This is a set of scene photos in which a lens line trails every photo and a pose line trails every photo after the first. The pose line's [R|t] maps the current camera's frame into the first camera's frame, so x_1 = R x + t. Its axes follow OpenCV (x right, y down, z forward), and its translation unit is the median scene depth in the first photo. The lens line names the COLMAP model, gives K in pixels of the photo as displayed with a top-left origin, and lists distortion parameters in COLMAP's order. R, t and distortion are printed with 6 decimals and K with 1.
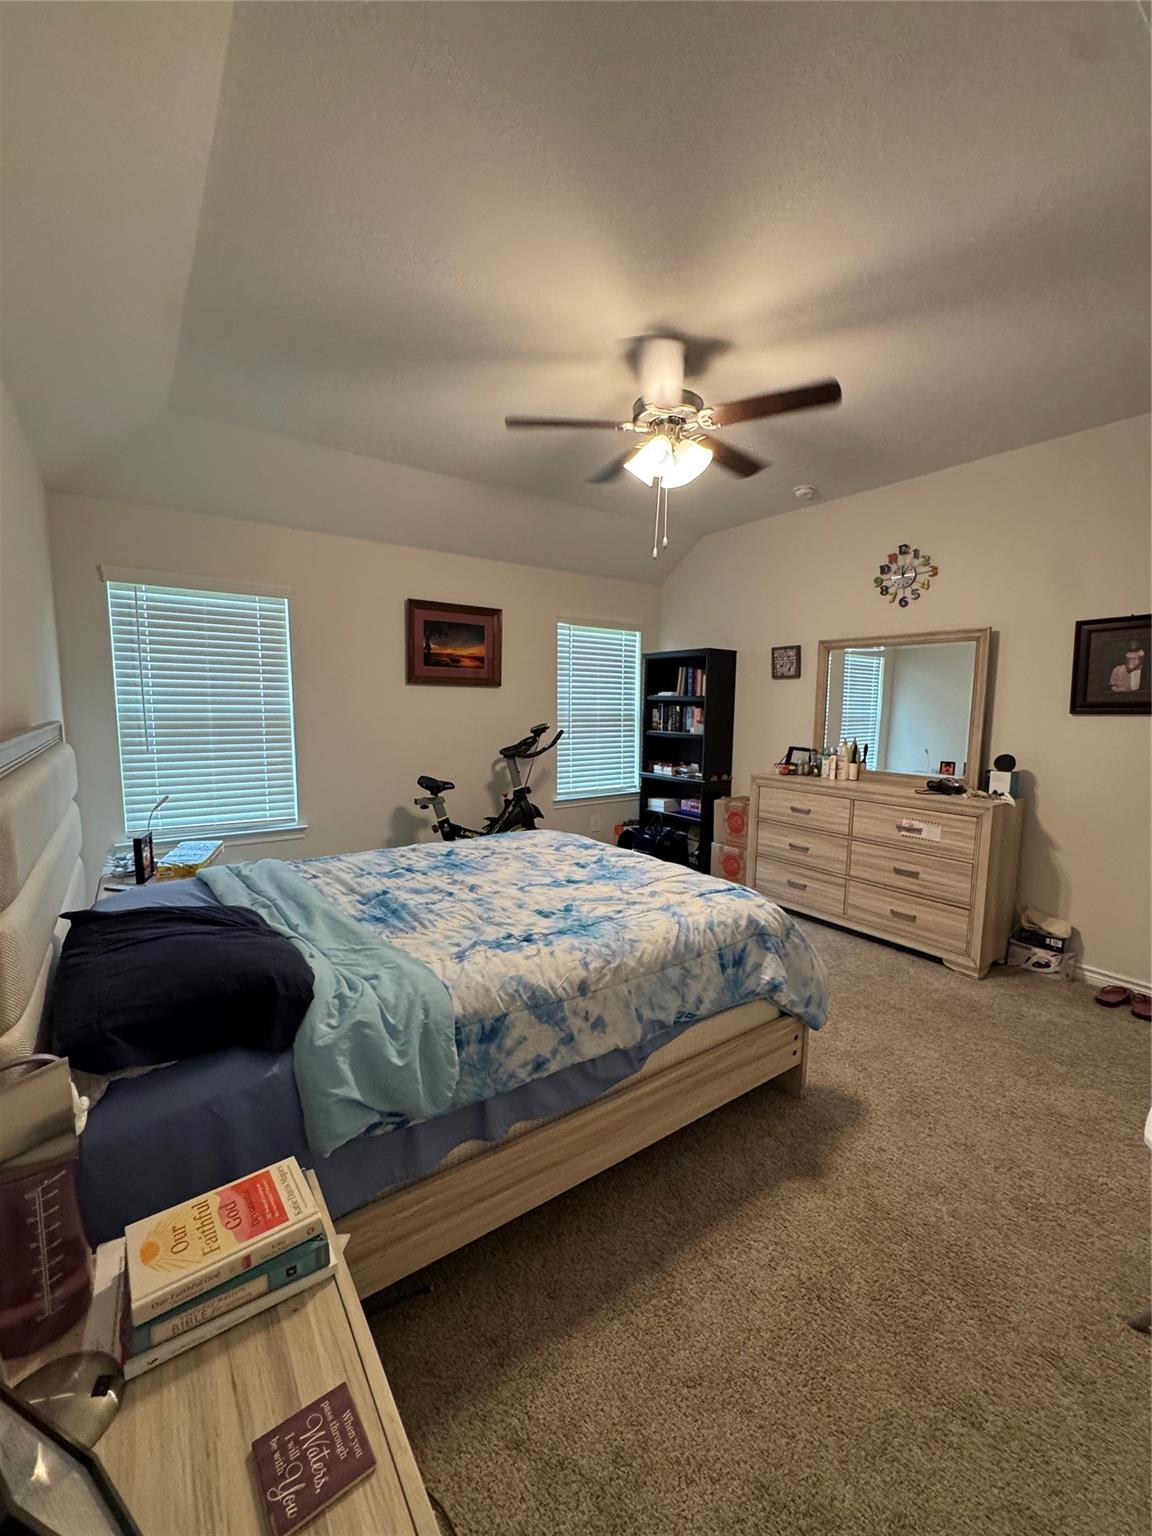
lens RADIAL K [[615.6, 0, 579.6], [0, 615.6, 768.1], [0, 0, 1]] dist [-0.003385, 0.000487]
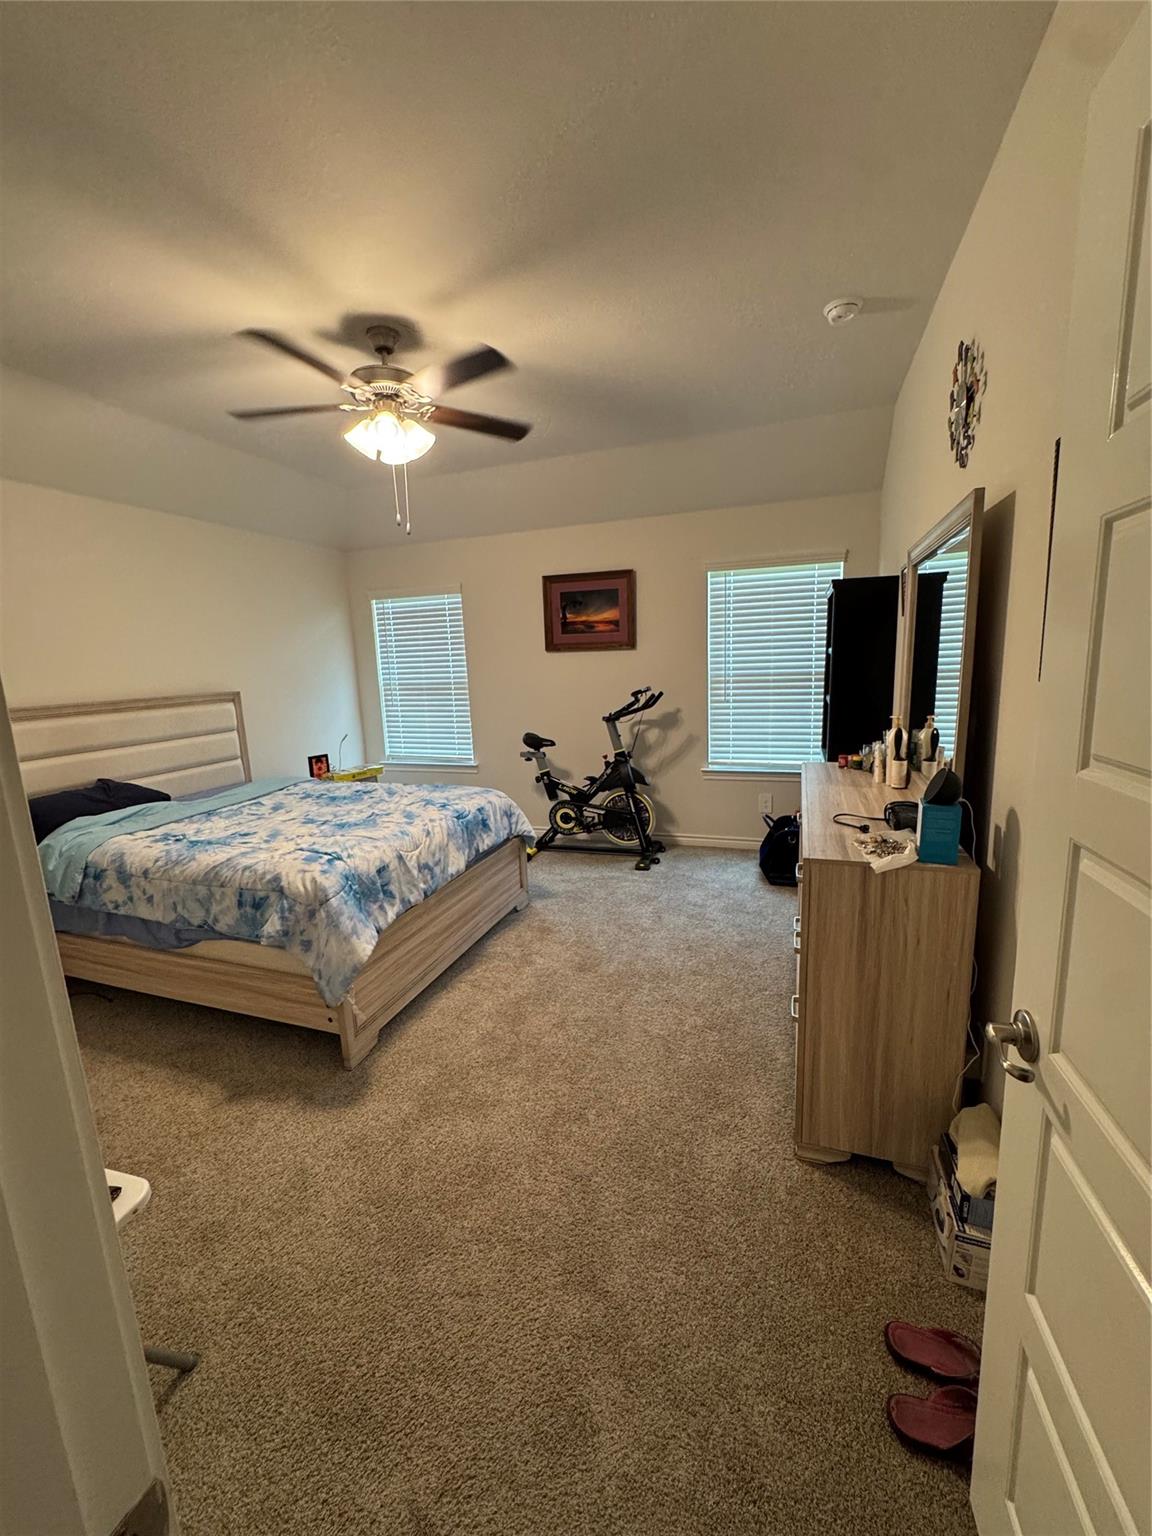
lens RADIAL K [[615.6, 0, 579.6], [0, 615.6, 768.1], [0, 0, 1]] dist [-0.003385, 0.000487]
pose [[0.572790, 0.113668, -0.811782, 0.735676], [-0.046083, 0.993238, 0.106560, -0.048225], [0.818405, -0.023627, 0.574155, 0.400804]]
